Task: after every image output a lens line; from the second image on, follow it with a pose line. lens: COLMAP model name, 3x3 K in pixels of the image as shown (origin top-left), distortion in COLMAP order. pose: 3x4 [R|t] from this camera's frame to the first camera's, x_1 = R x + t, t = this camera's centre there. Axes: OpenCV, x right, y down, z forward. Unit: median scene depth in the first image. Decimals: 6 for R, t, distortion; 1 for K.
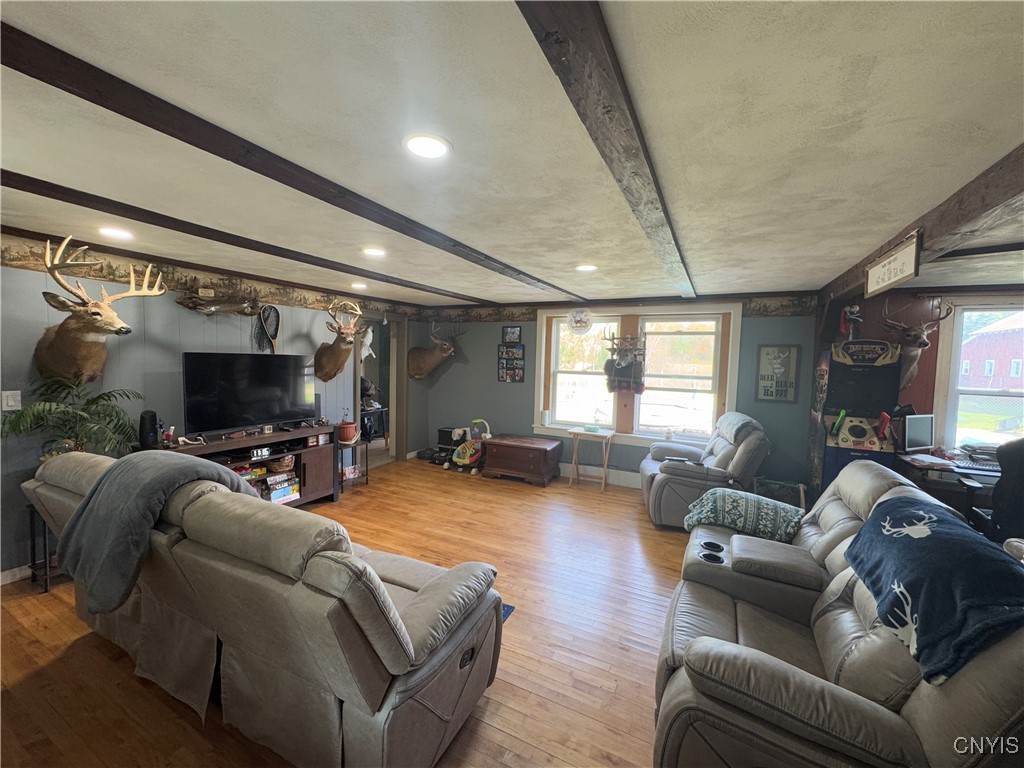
lens RADIAL K [[405.5, 0, 510.5], [0, 405.5, 381.2], [0, 0, 1]] dist [-0.006909, 0.000455]
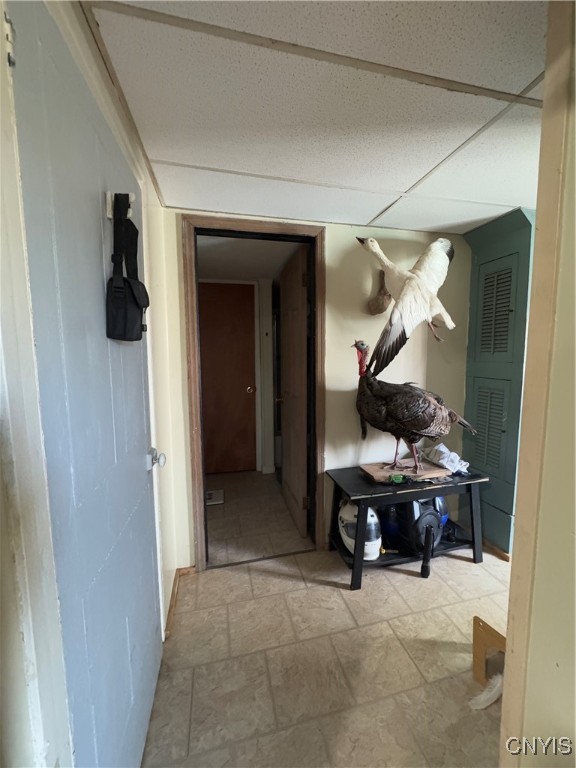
lens RADIAL K [[304.1, 0, 289.3], [0, 304.1, 381.4], [0, 0, 1]] dist [-0.006909, 0.000455]
pose [[0.642327, 0.040972, -0.765335, -0.228138], [-0.017140, 0.999088, 0.039101, -0.020827], [0.766239, -0.011998, 0.642444, 0.736646]]
